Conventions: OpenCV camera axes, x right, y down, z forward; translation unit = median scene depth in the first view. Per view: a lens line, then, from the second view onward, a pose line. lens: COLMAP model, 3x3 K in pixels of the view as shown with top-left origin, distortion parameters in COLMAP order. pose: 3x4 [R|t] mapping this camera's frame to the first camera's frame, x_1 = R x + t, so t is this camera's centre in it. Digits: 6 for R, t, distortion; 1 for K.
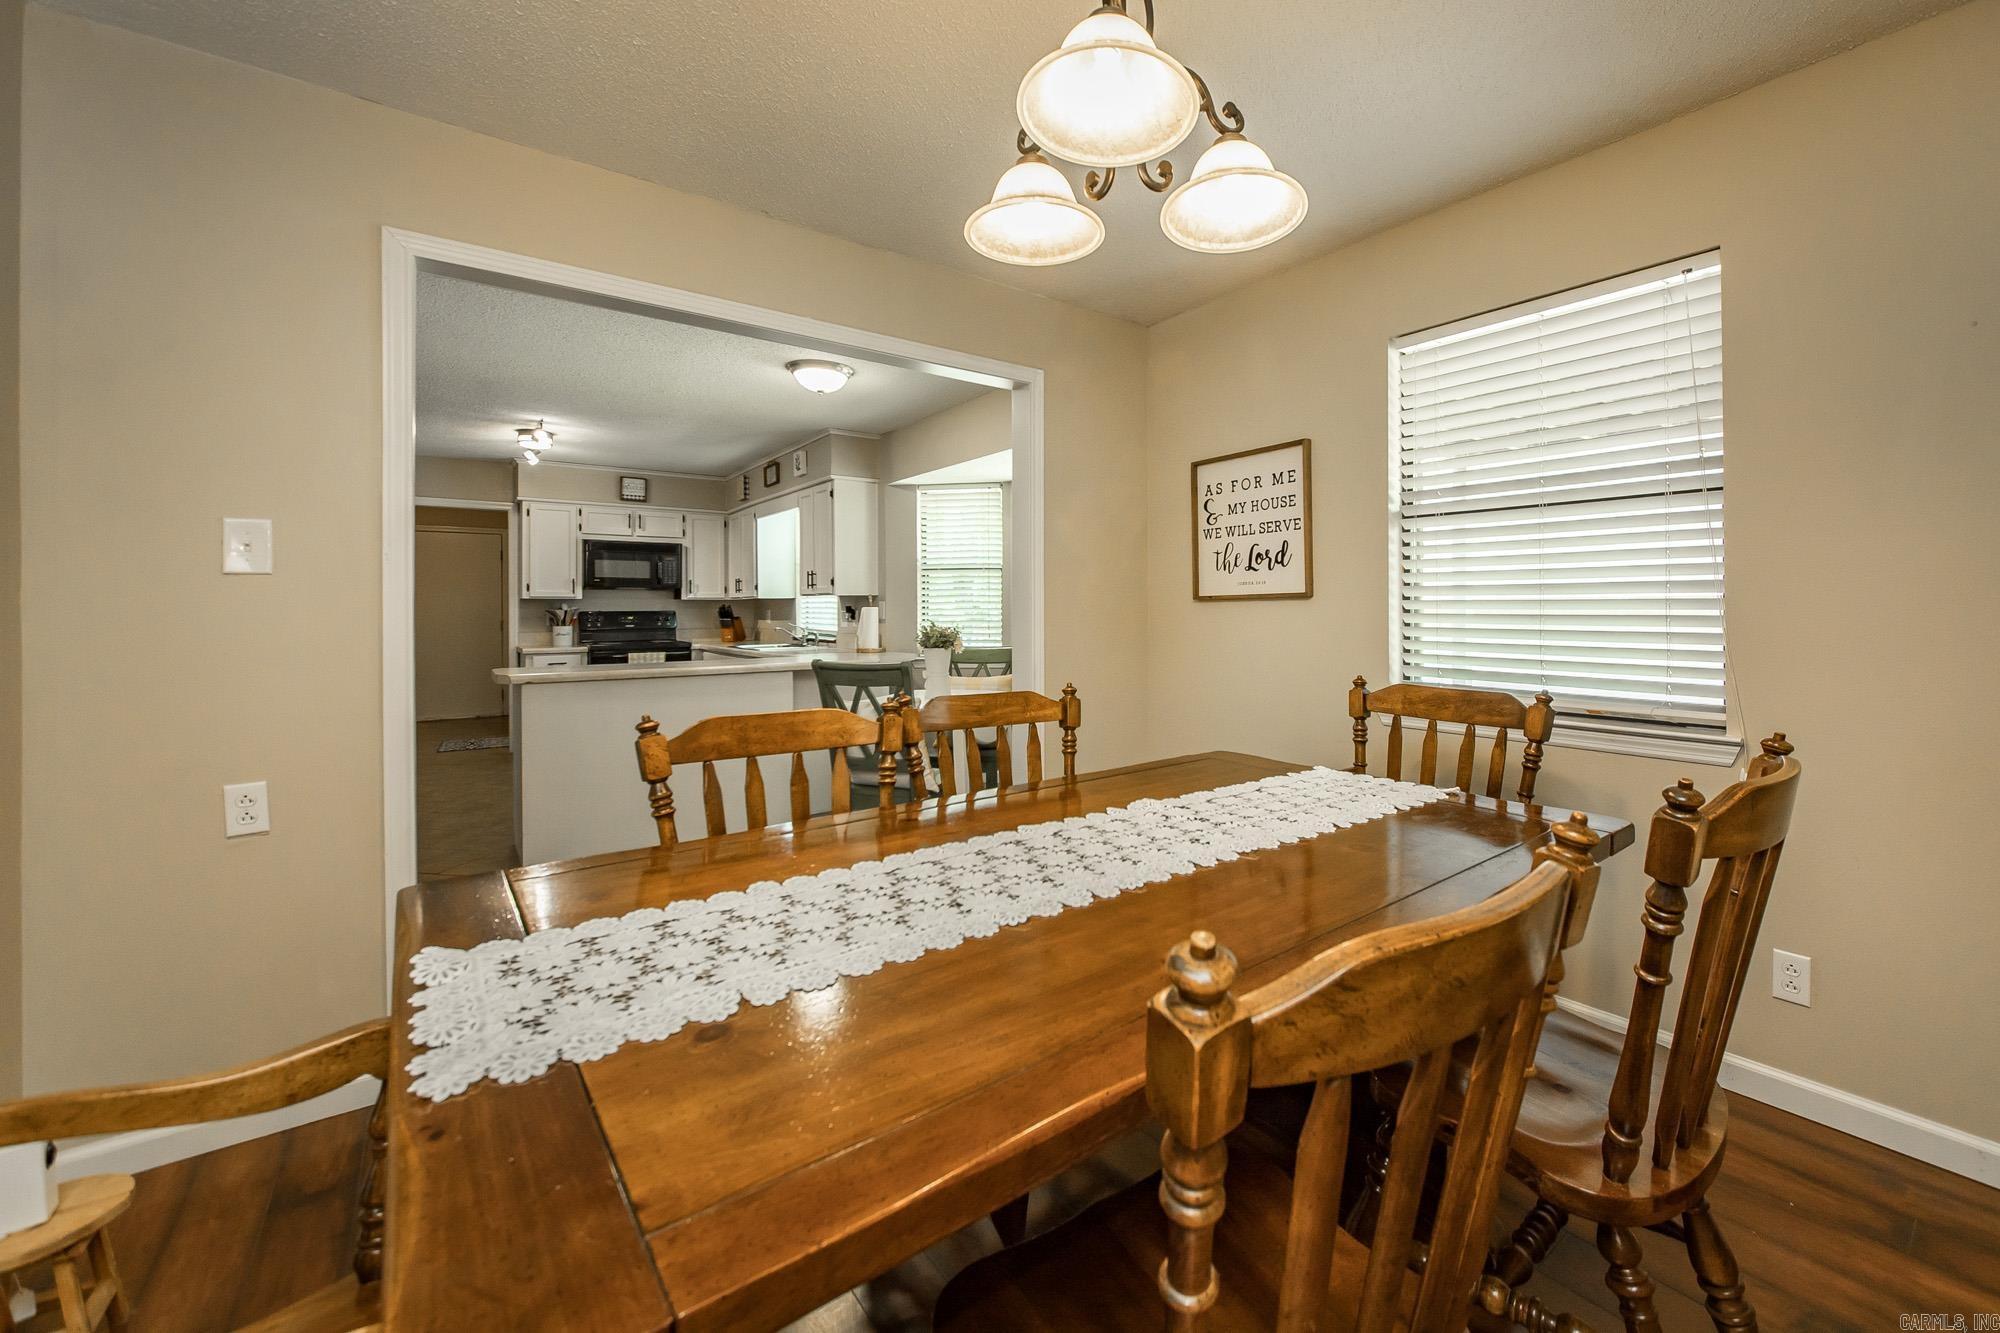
lens RADIAL K [[809.7, 0, 1072.8], [0, 809.7, 611.4], [0, 0, 1]] dist [-0.002030, -0.000143]
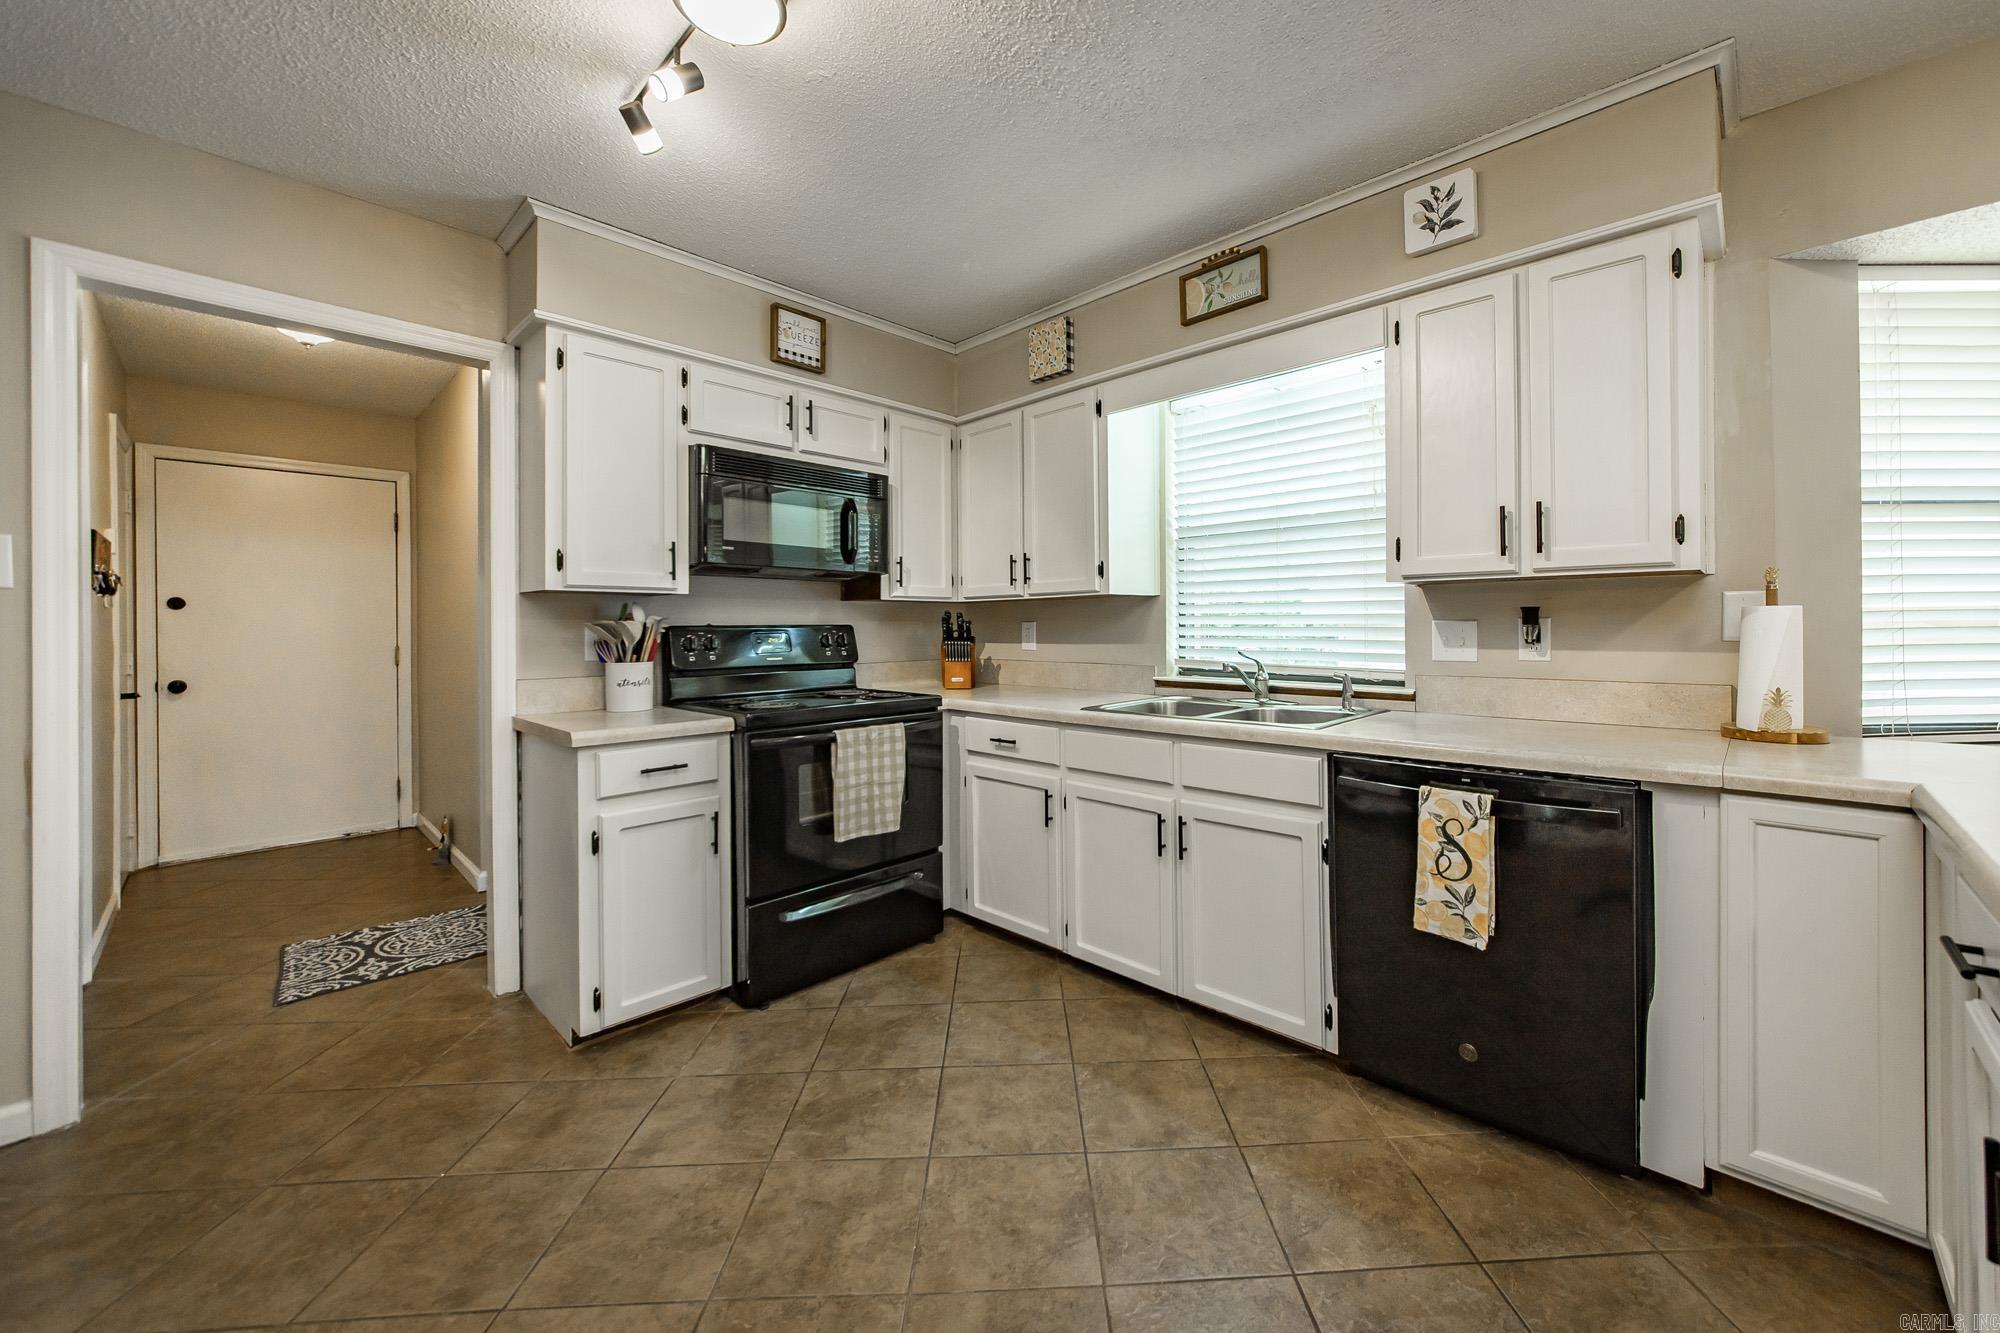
lens RADIAL K [[773.0, 0, 1058.6], [0, 773.0, 625.3], [0, 0, 1]] dist [-0.000538, -0.002352]
pose [[0.987965, -0.003949, 0.154630, -0.482859], [0.004665, 0.999980, -0.004264, 0.002290], [-0.154610, 0.004934, 0.987963, 0.590845]]
